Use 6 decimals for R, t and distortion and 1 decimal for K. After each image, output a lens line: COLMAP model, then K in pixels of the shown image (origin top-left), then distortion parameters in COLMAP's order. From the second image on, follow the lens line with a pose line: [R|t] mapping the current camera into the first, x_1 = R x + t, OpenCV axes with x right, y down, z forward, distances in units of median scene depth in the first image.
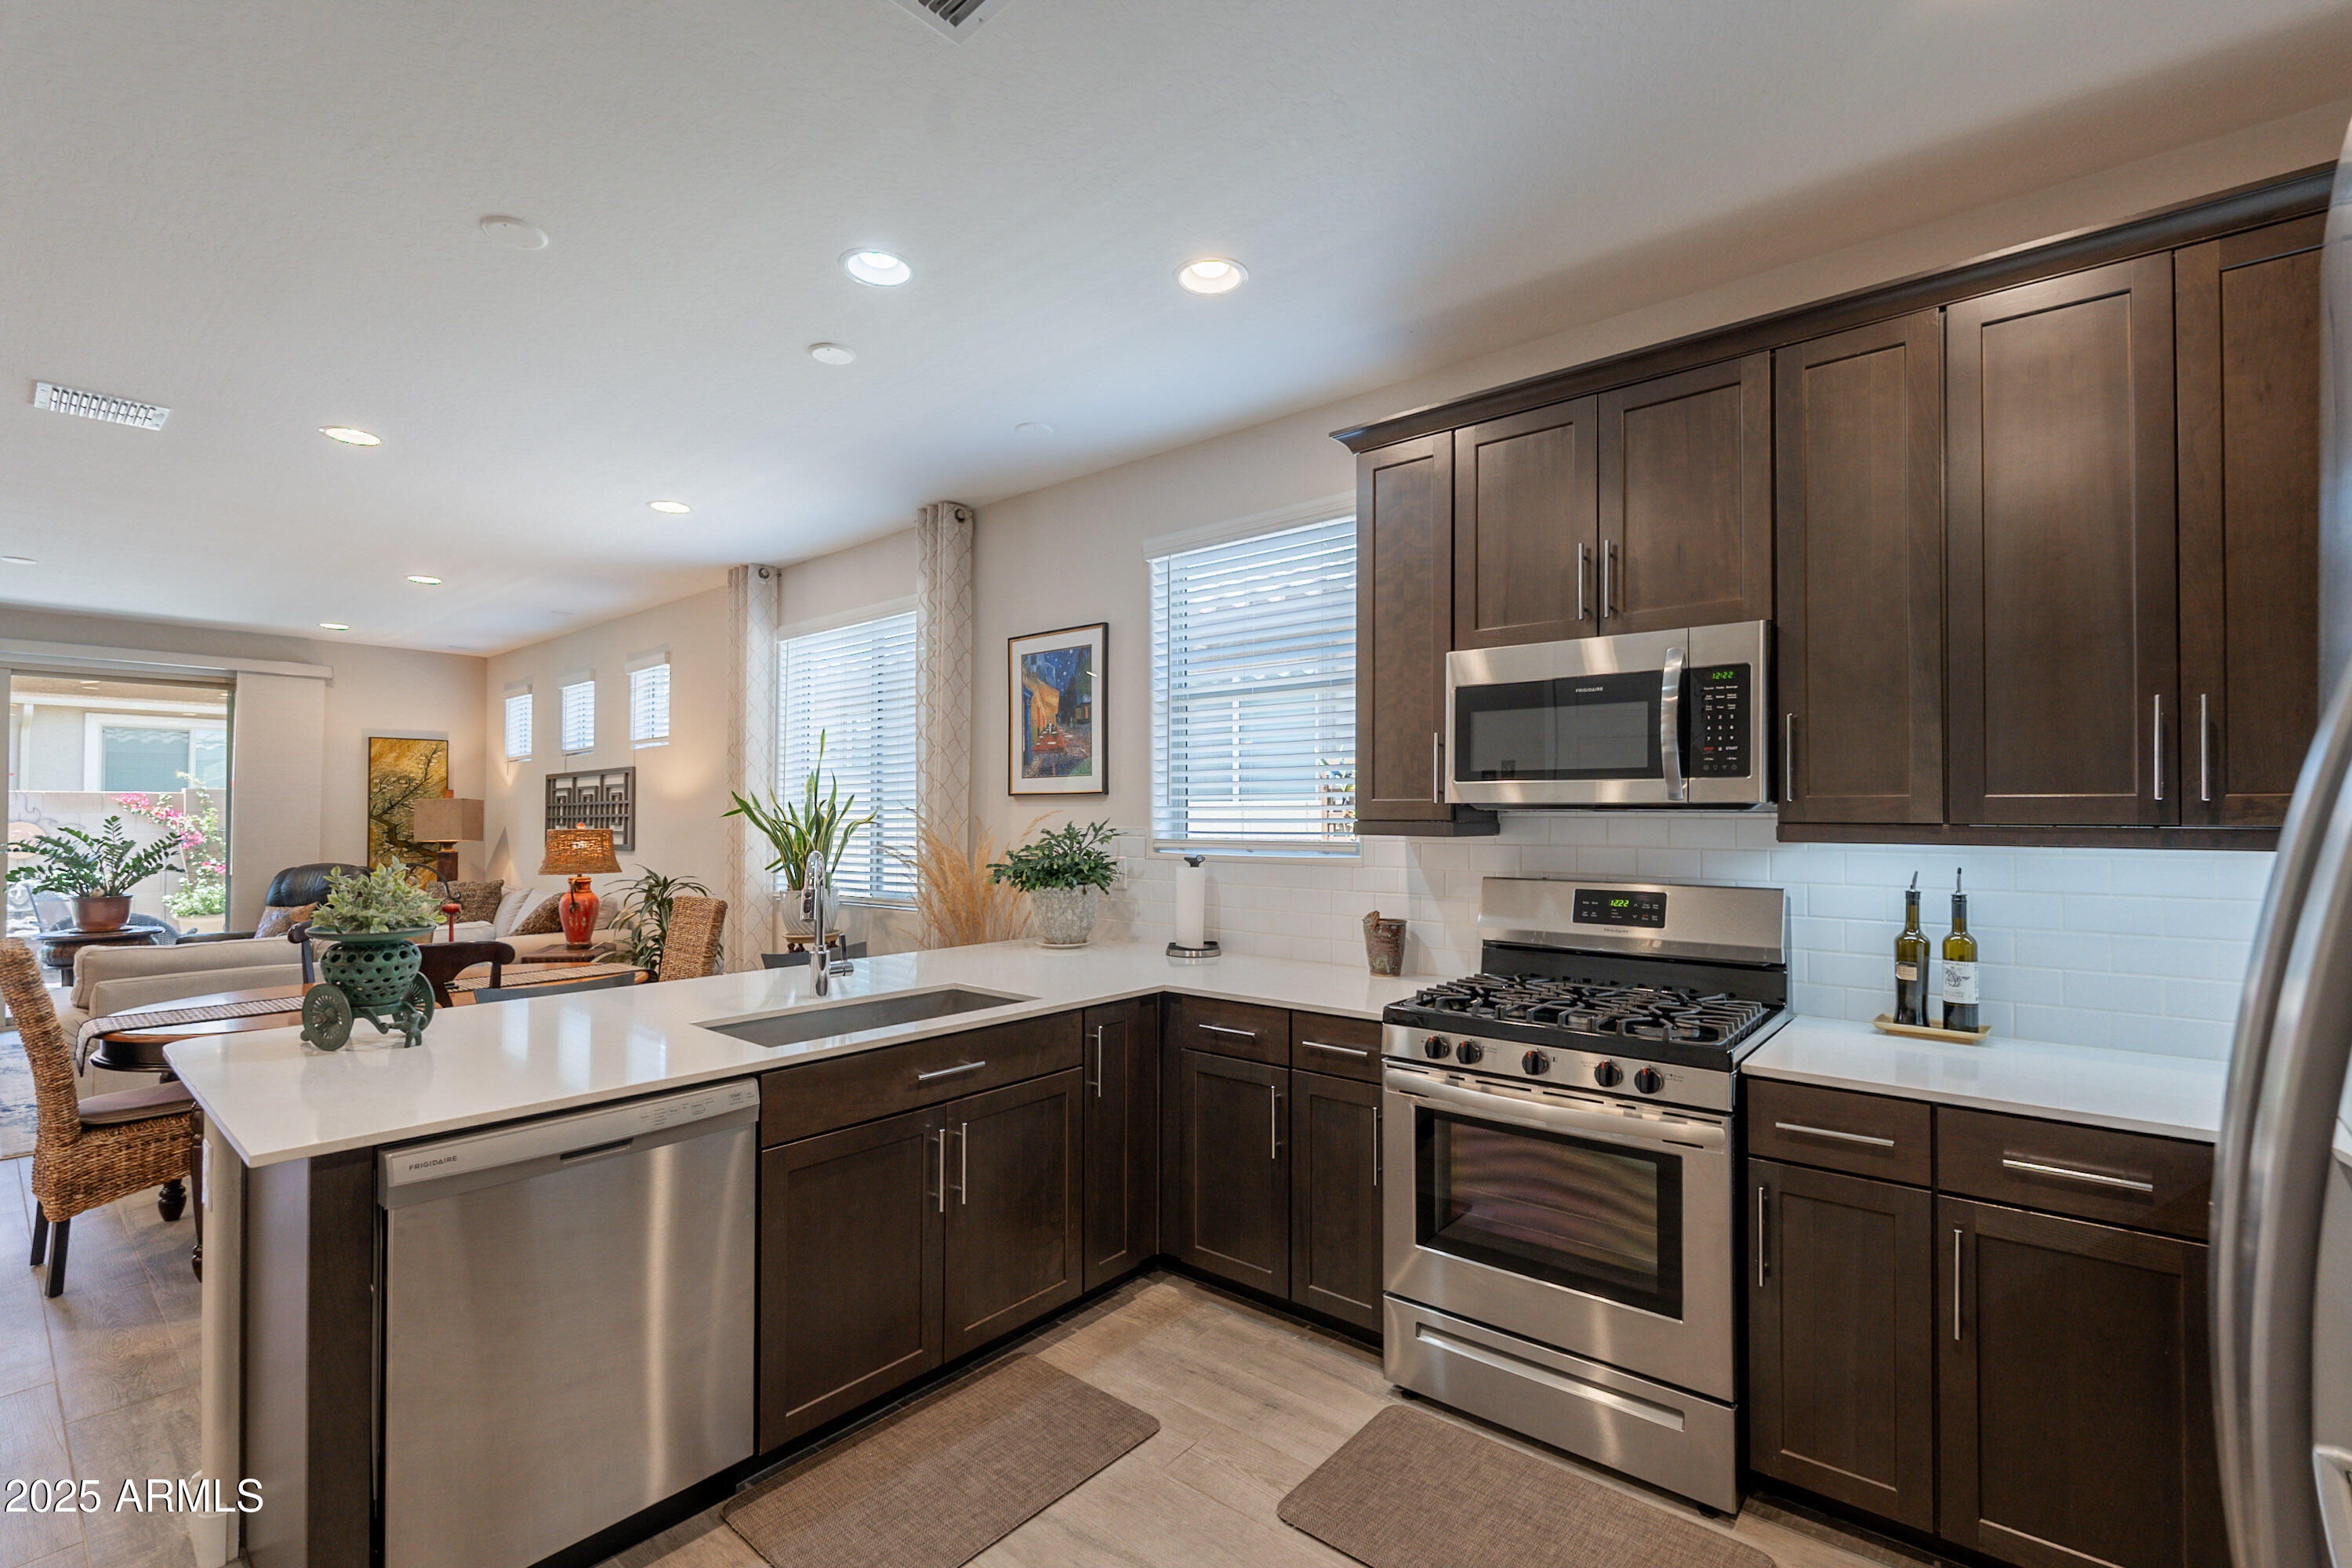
lens RADIAL K [[1036.9, 0, 1172.6], [0, 1036.9, 803.7], [0, 0, 1]] dist [-0.002911, 0.001565]
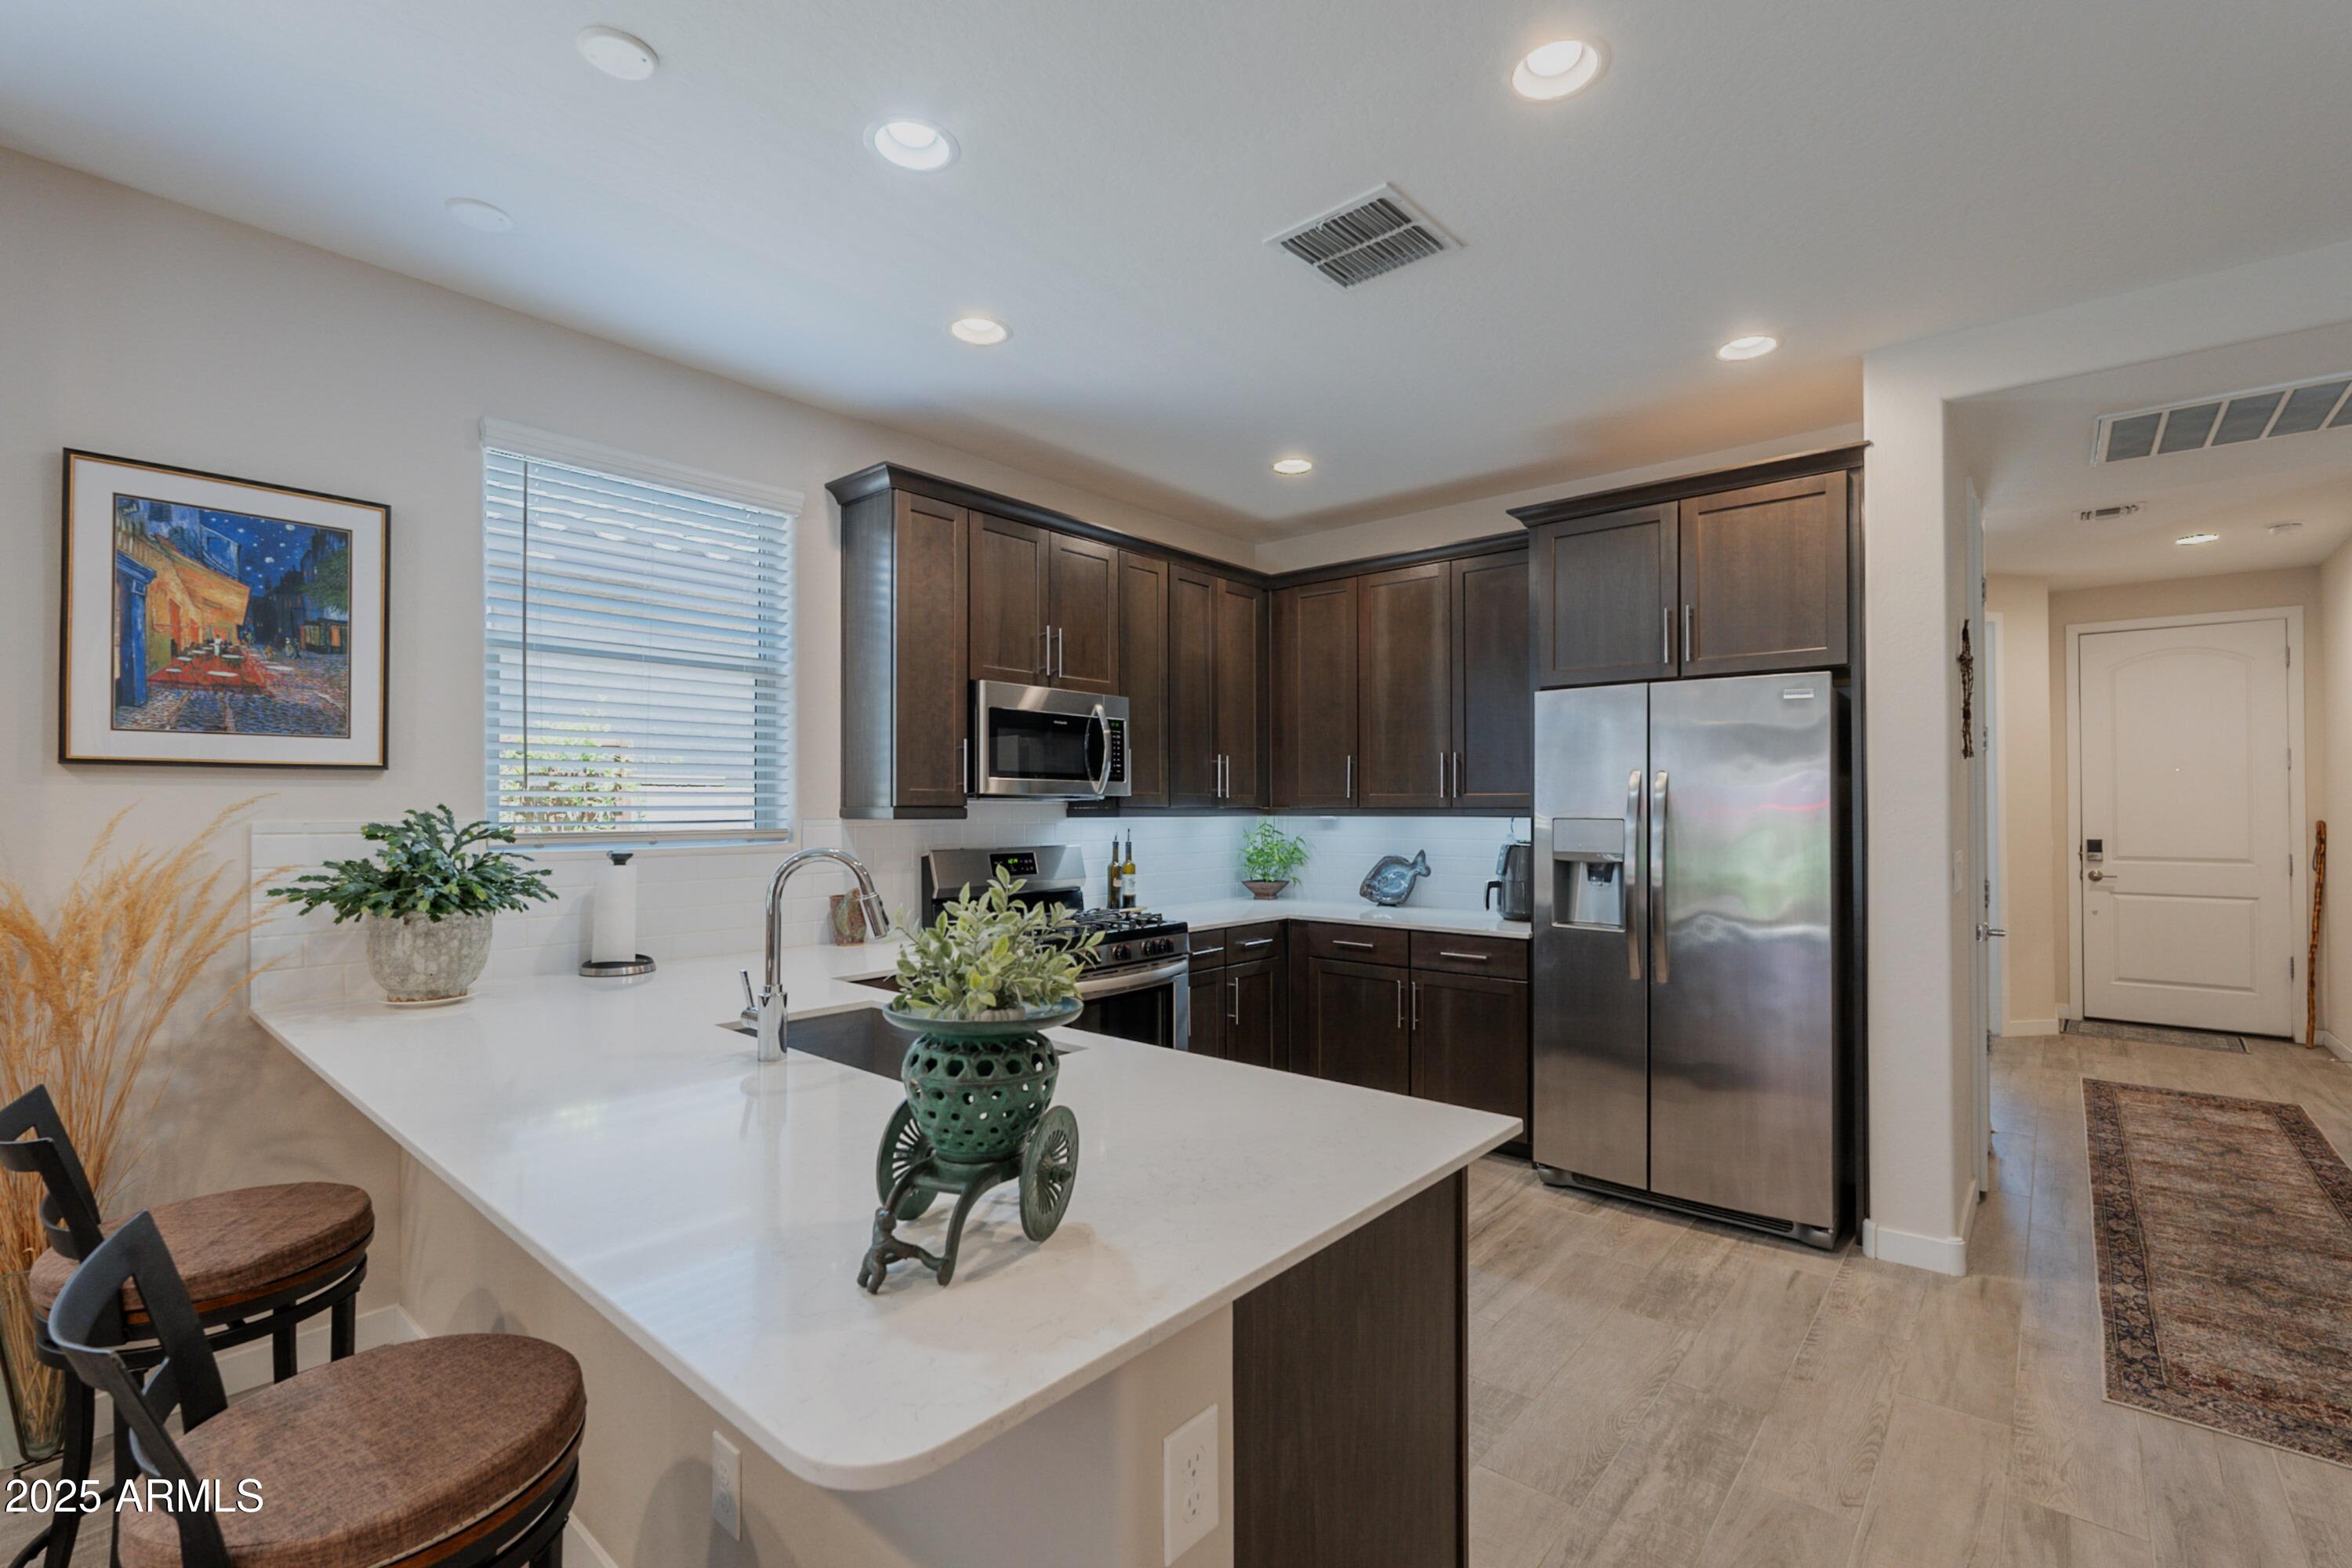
lens RADIAL K [[1036.9, 0, 1180.3], [0, 1036.9, 789.7], [0, 0, 1]] dist [-0.002911, 0.001565]
pose [[0.001584, 0.015121, 0.999884, -1.004481], [-0.010241, 0.999833, -0.015104, 0.011812], [-0.999946, -0.010216, 0.001739, 0.703044]]
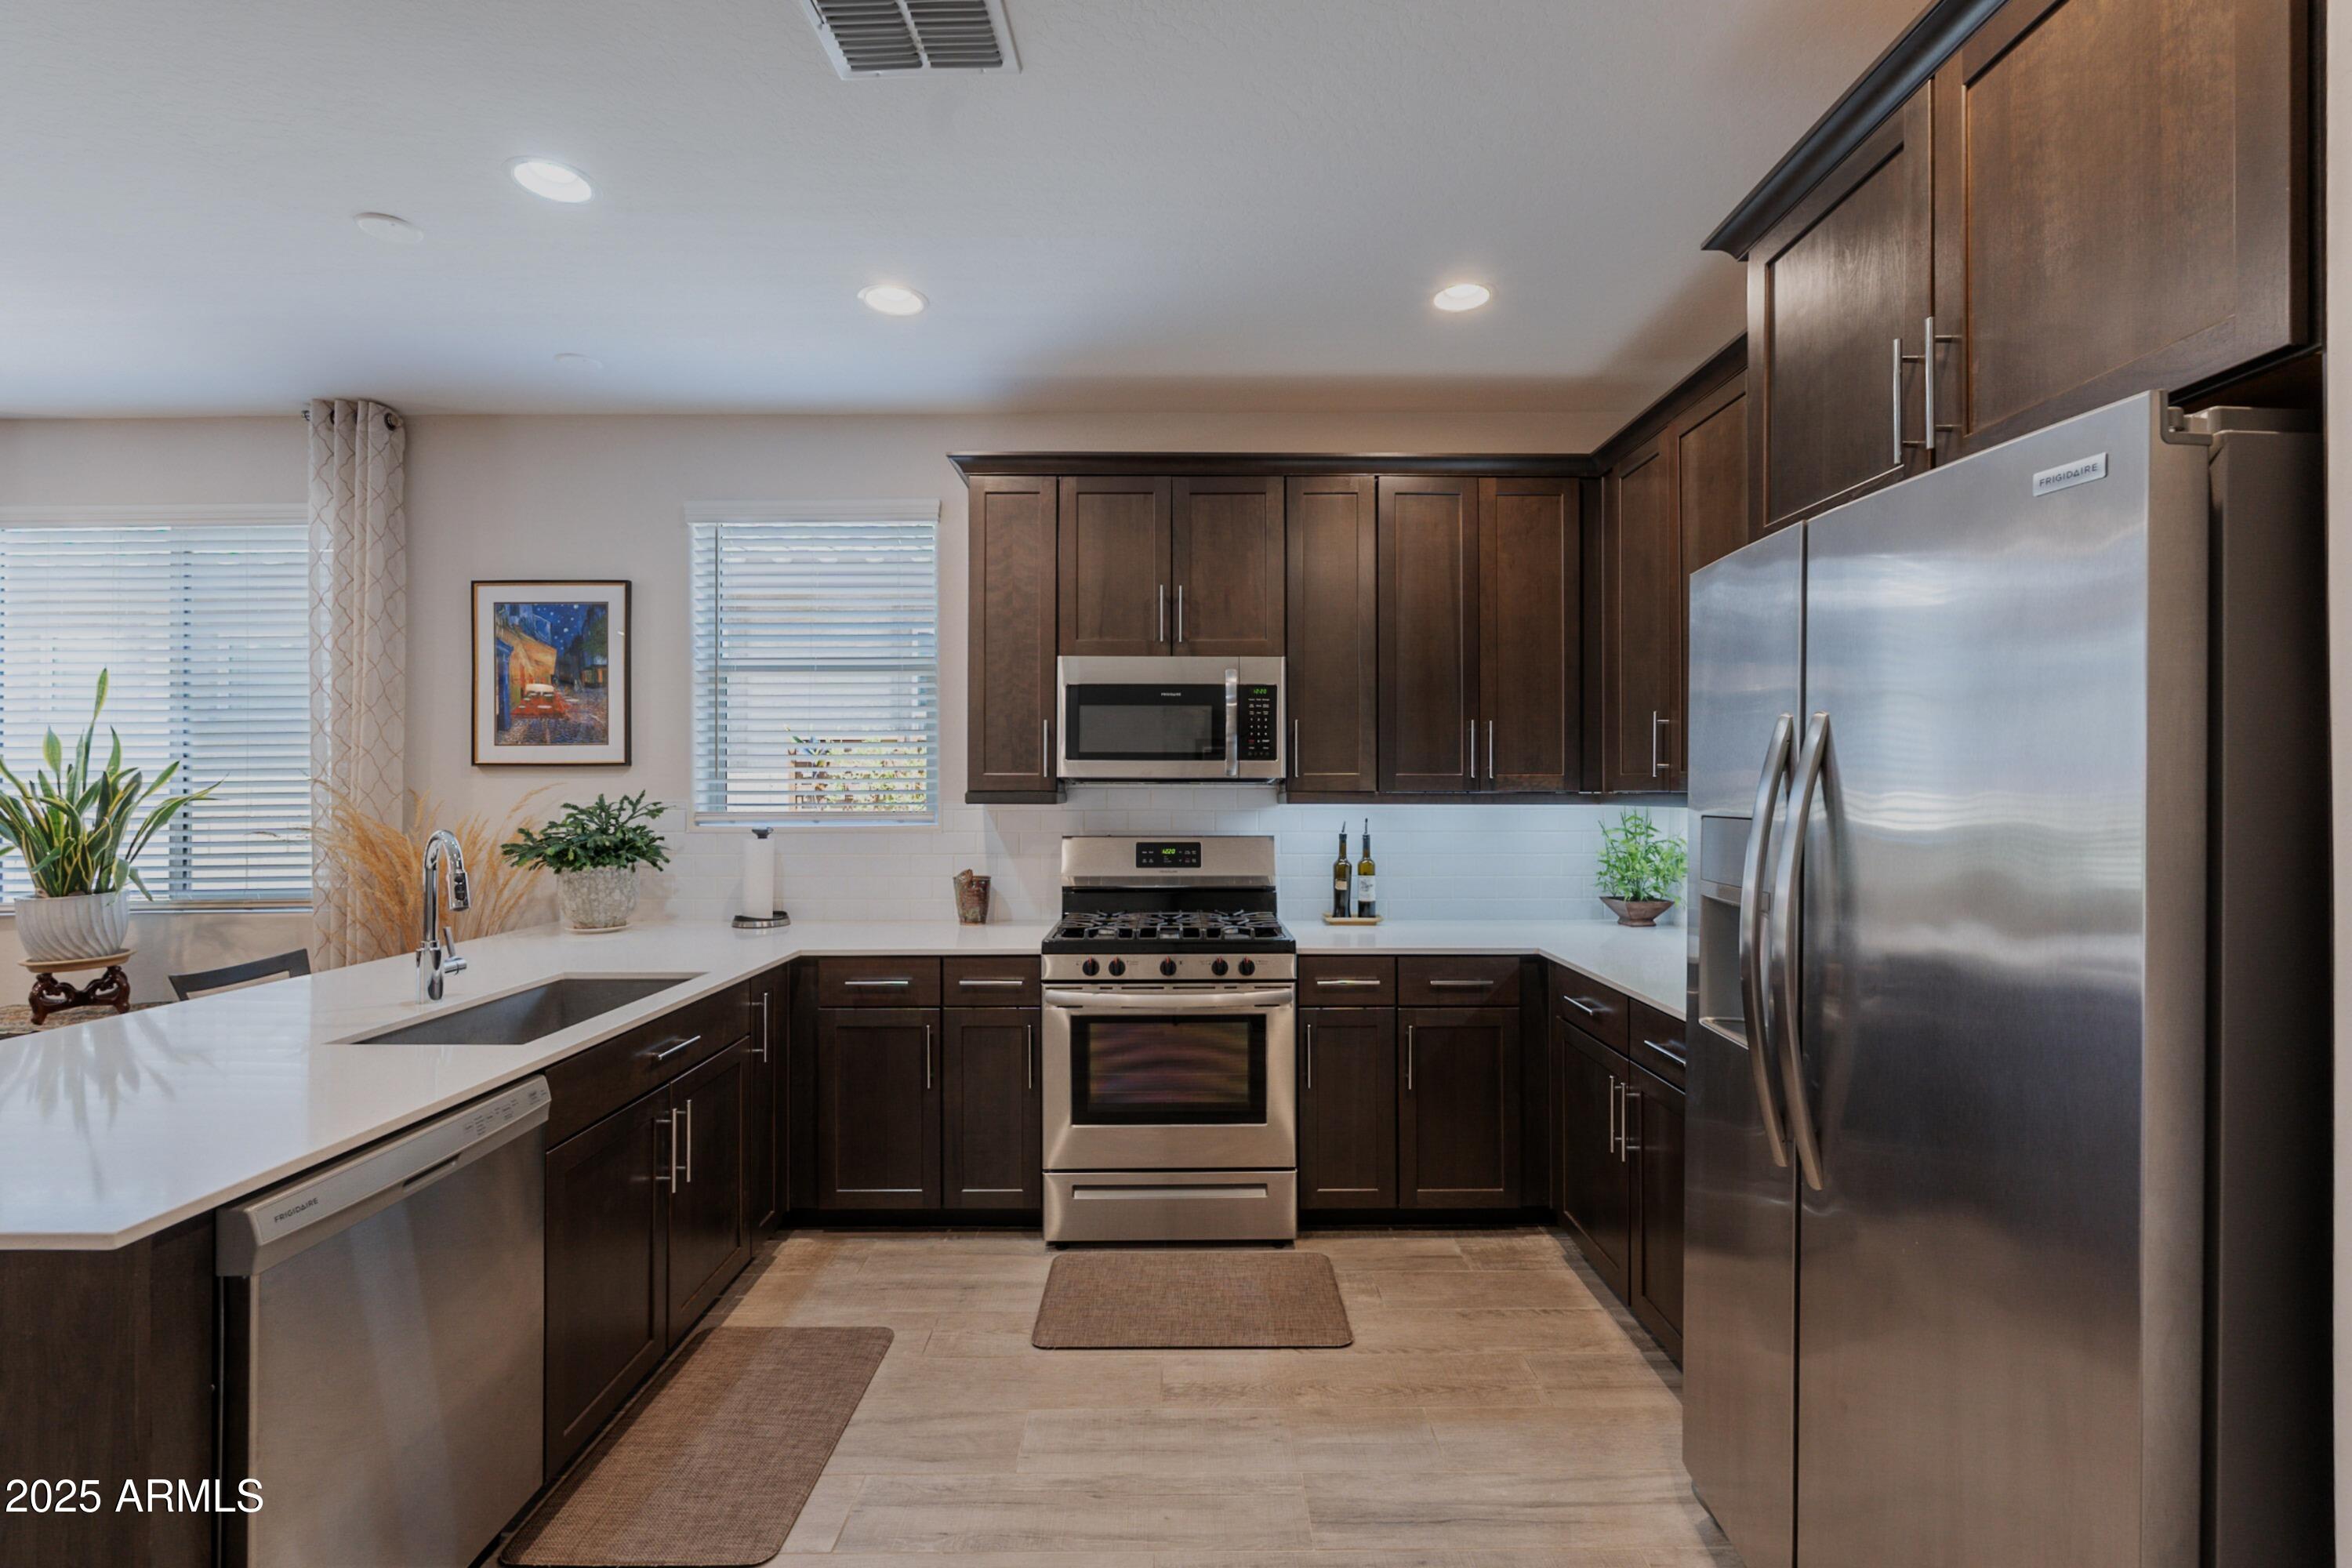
lens RADIAL K [[1036.9, 0, 1178.2], [0, 1036.9, 785.1], [0, 0, 1]] dist [-0.002911, 0.001565]
pose [[0.762525, 0.000618, 0.646959, -0.408597], [-0.004872, 0.999977, 0.004787, 0.002461], [-0.646941, -0.006802, 0.762510, -0.040350]]
